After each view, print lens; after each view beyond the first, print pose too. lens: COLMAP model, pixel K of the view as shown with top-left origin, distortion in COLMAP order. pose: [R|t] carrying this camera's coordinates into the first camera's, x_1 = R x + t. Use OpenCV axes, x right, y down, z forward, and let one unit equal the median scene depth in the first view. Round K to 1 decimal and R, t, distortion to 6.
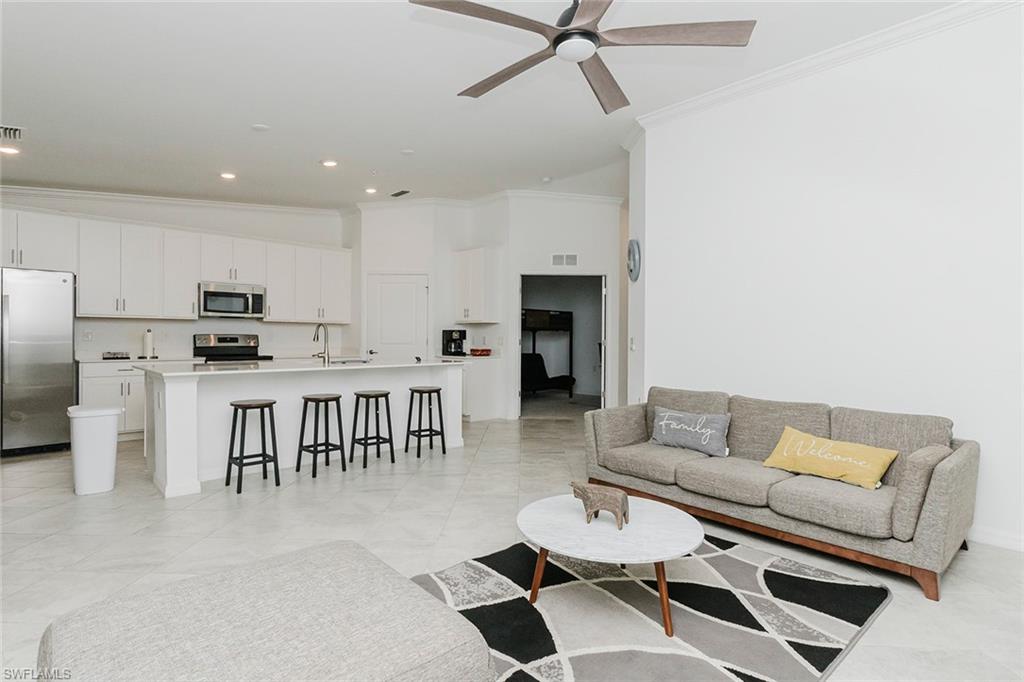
lens RADIAL K [[528.4, 0, 512.0], [0, 528.4, 341.0], [0, 0, 1]] dist [0.002732, 0.000531]
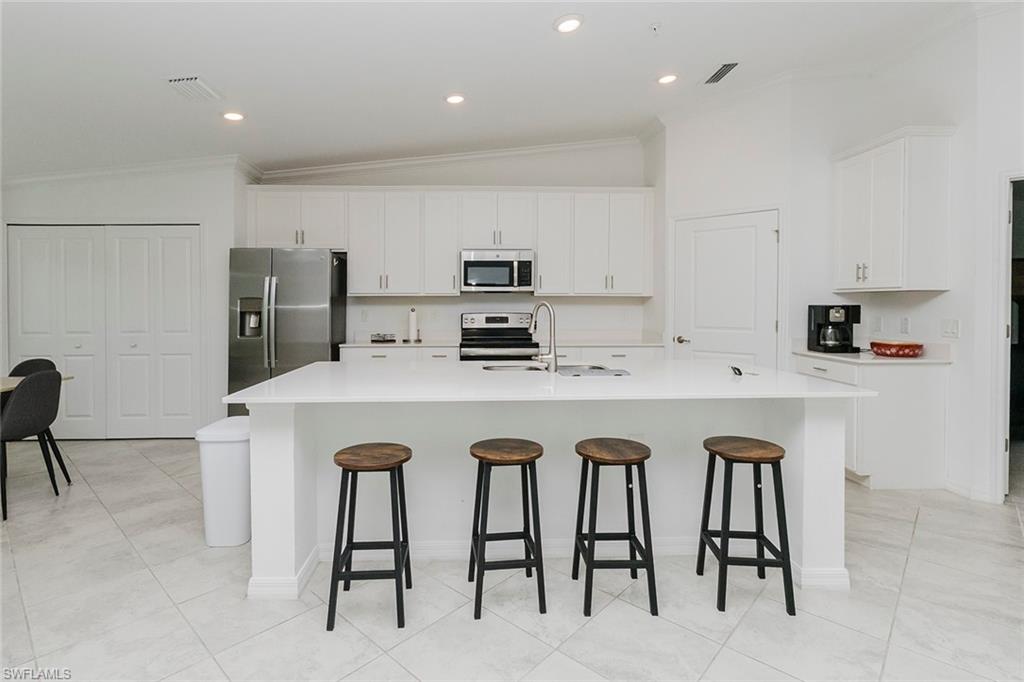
lens RADIAL K [[502.9, 0, 495.1], [0, 502.9, 309.4], [0, 0, 1]] dist [0.001298, 0.000292]
pose [[0.750747, 0.000485, -0.660589, -0.032352], [0.003445, 0.999983, 0.004650, -0.022220], [0.660580, -0.005767, 0.750733, 0.428481]]
